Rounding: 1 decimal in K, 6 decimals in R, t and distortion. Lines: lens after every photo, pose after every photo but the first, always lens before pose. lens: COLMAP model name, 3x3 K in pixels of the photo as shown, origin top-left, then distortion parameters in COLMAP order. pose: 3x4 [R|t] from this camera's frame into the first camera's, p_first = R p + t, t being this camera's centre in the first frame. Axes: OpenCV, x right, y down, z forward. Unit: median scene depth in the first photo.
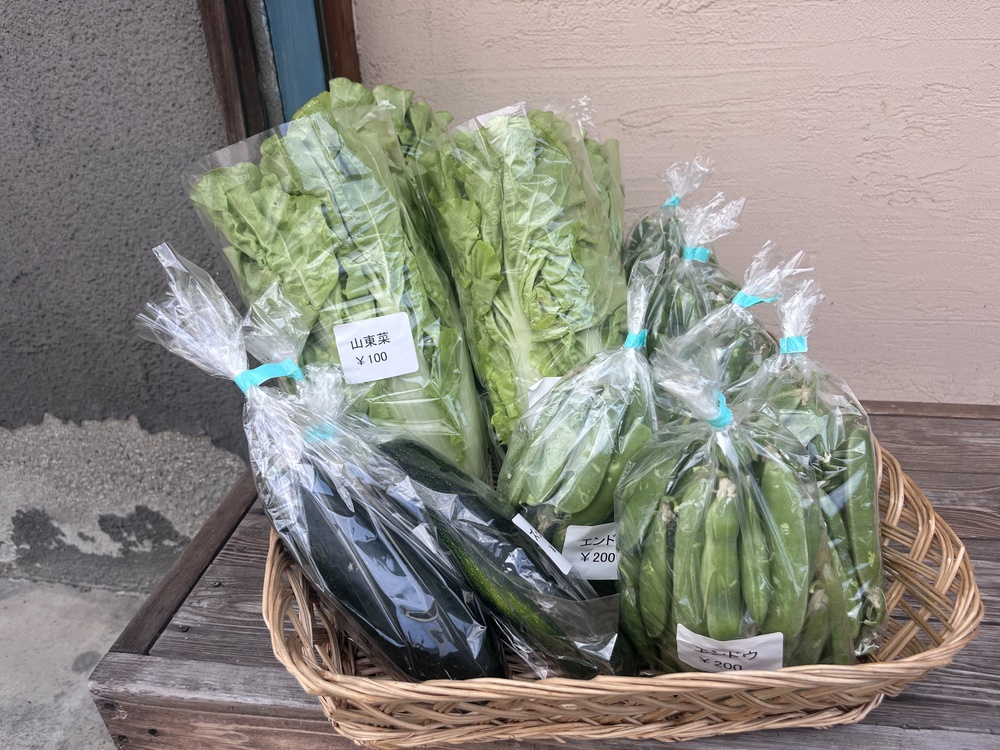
lens RADIAL K [[753.1, 0, 504.6], [0, 753.1, 370.3], [0, 0, 1]] dist [0.033932, -0.037087]
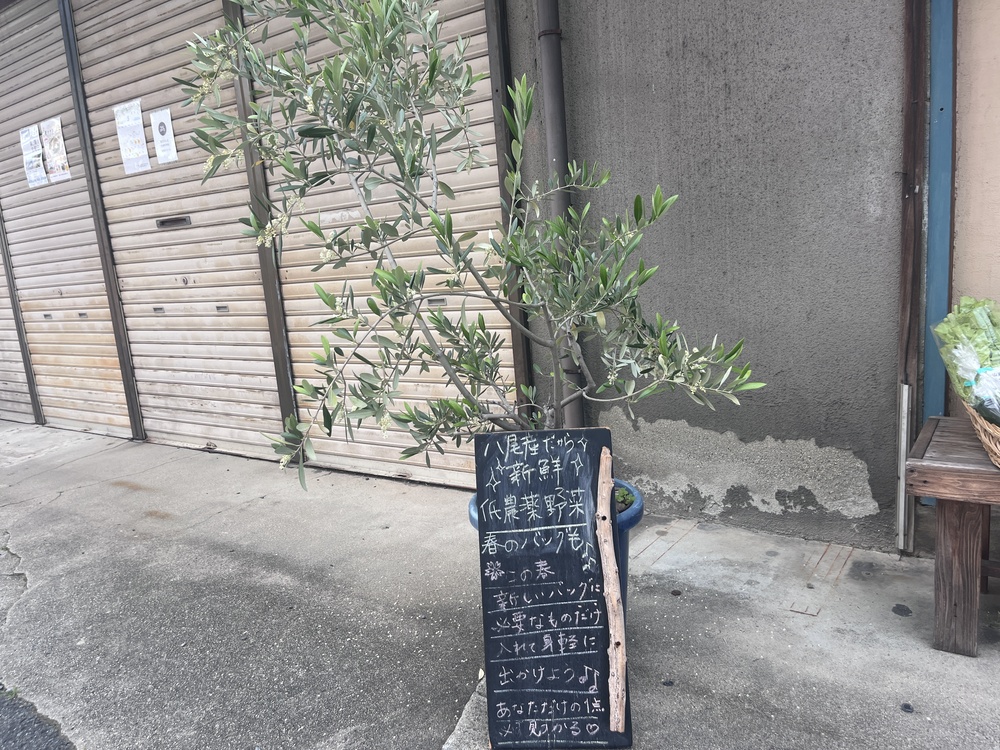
lens RADIAL K [[753.1, 0, 499.7], [0, 753.1, 379.9], [0, 0, 1]] dist [0.033932, -0.037087]
pose [[0.891466, 0.052260, -0.450064, -0.298327], [-0.164903, 0.962624, -0.214855, 0.488509], [0.422014, 0.265753, 0.866764, -1.265554]]
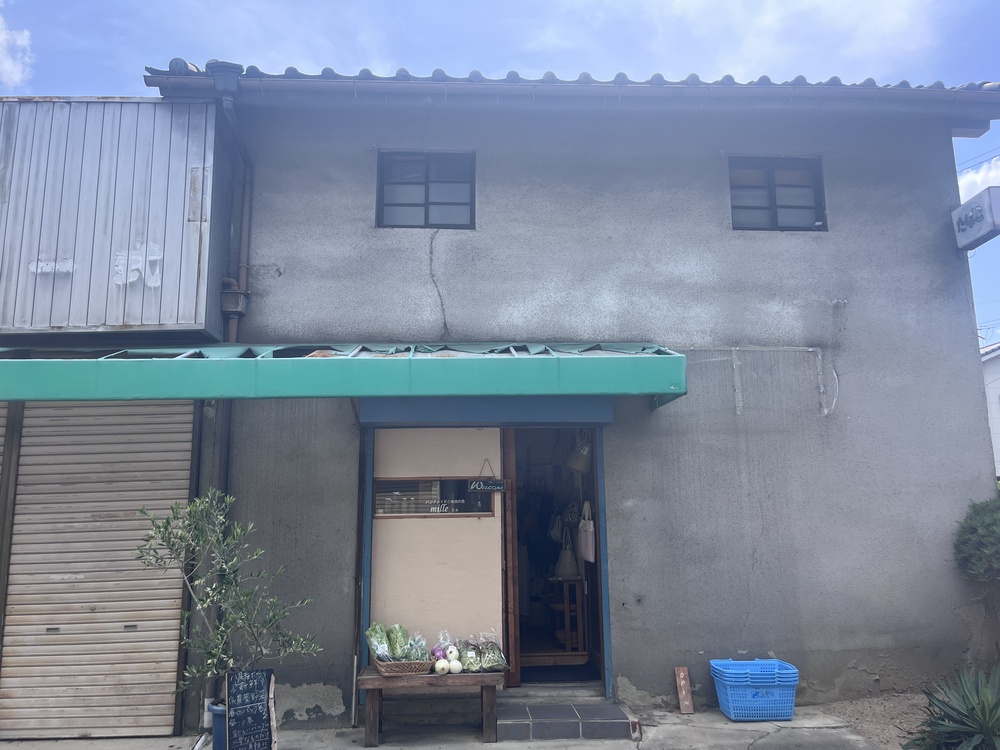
lens RADIAL K [[753.1, 0, 502.6], [0, 753.1, 371.8], [0, 0, 1]] dist [0.033932, -0.037087]
pose [[0.974482, 0.069361, 0.213481, -0.505922], [0.080807, 0.778894, -0.621928, 1.715061], [-0.209416, 0.623308, 0.753414, -4.517629]]
